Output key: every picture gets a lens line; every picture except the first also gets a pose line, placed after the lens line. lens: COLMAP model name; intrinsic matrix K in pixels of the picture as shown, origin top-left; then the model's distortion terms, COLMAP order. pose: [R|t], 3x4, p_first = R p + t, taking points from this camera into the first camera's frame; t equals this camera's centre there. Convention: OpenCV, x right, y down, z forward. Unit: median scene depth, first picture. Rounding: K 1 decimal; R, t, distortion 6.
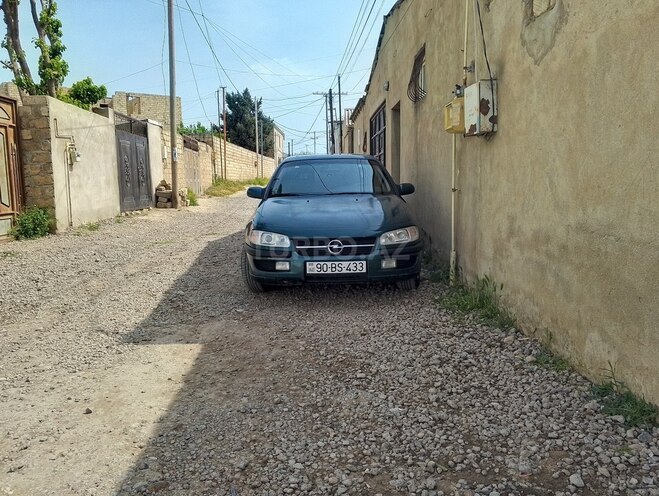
lens RADIAL K [[521.6, 0, 327.5], [0, 521.6, 248.6], [0, 0, 1]] dist [0.103908, -0.167183]
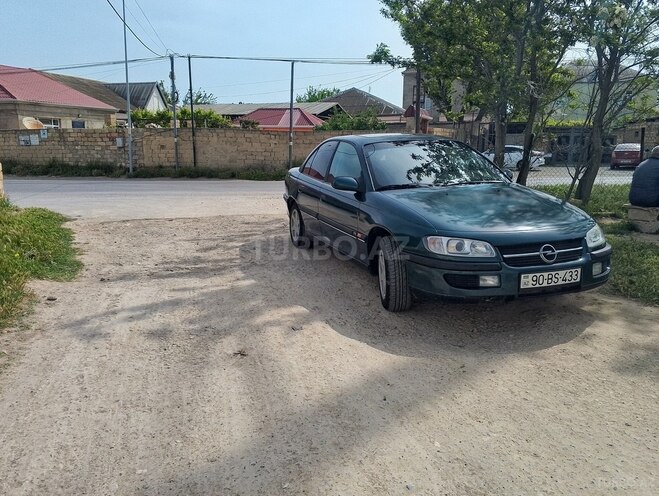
lens RADIAL K [[525.2, 0, 330.3], [0, 525.2, 245.4], [0, 0, 1]] dist [0.095420, -0.158475]
pose [[0.952411, -0.053753, 0.300039, -0.555385], [0.040685, 0.997938, 0.049638, -0.070228], [-0.302089, -0.035069, 0.952634, 0.310135]]
